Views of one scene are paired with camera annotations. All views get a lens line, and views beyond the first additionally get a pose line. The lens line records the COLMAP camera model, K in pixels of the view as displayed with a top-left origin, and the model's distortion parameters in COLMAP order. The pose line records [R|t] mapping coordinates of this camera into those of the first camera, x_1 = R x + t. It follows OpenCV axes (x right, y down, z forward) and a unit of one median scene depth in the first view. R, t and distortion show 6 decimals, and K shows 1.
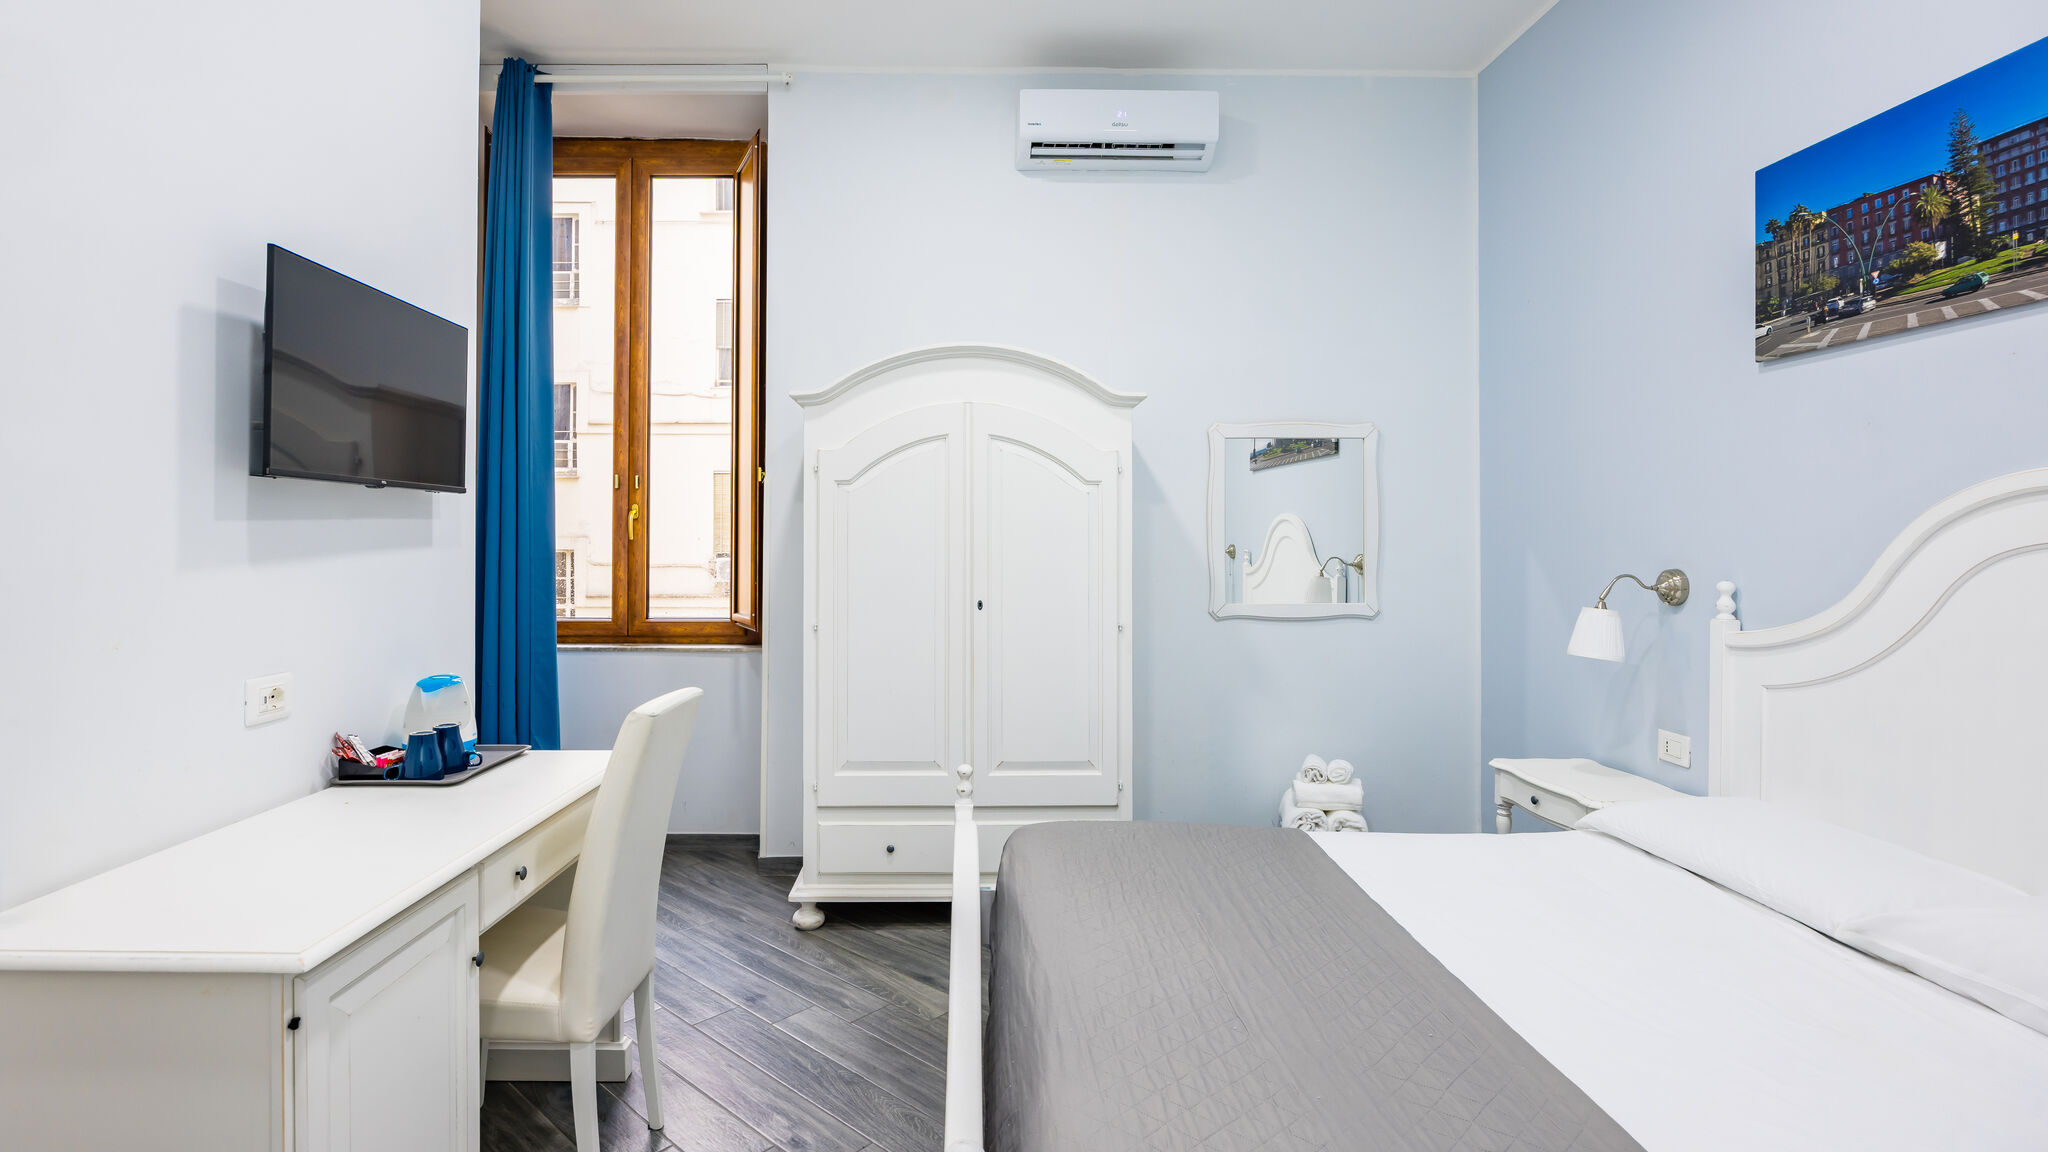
lens RADIAL K [[950.5, 0, 1018.8], [0, 950.5, 547.0], [0, 0, 1]] dist [-0.000711, -0.000023]
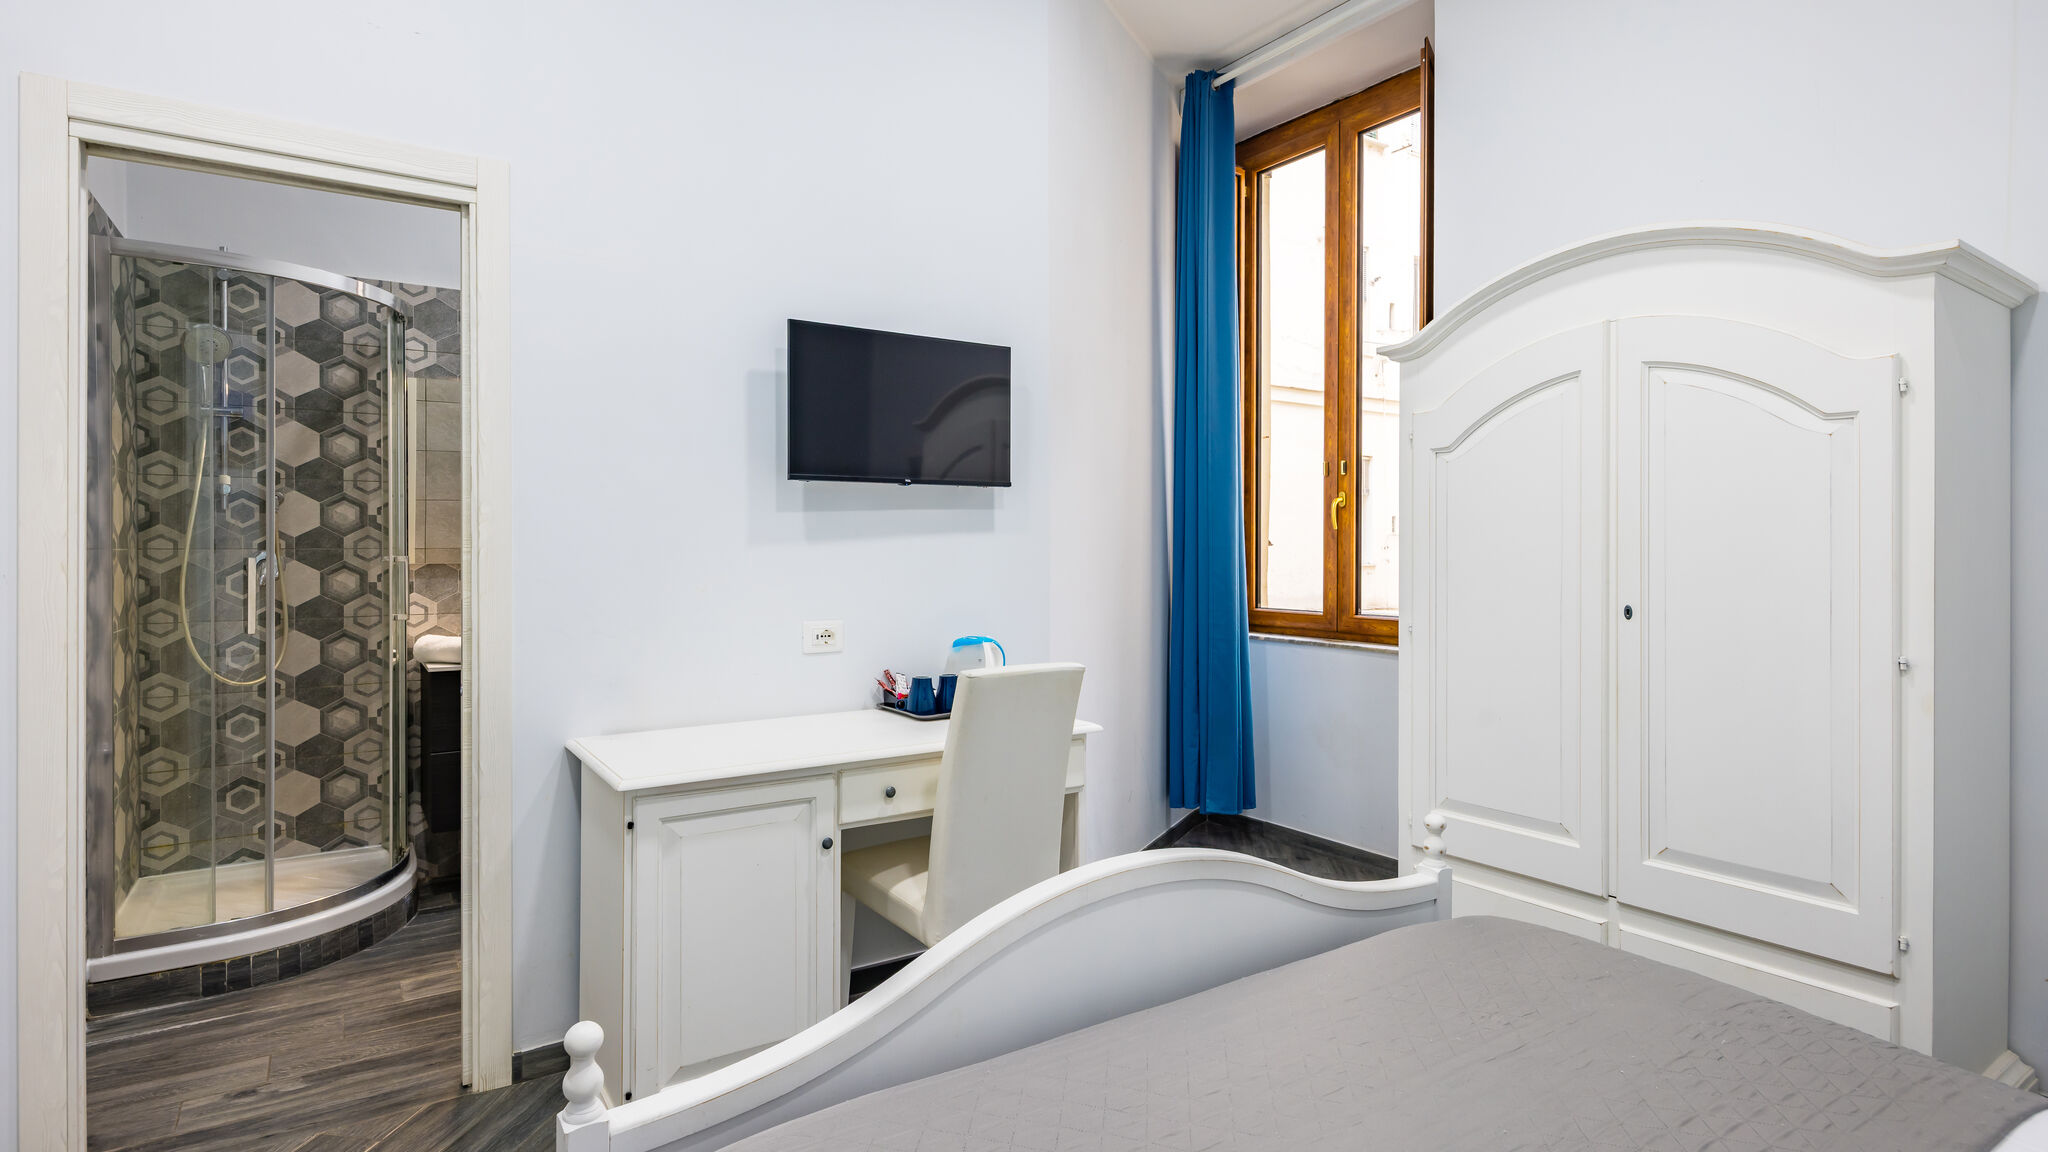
lens RADIAL K [[1038.6, 0, 1024.0], [0, 1038.6, 576.0], [0, 0, 1]] dist [0.000052, 0.000099]
pose [[0.525819, 0.020641, -0.850346, 0.670139], [-0.000428, 0.999712, 0.024002, 0.030142], [0.850596, -0.012257, 0.525676, 0.423961]]
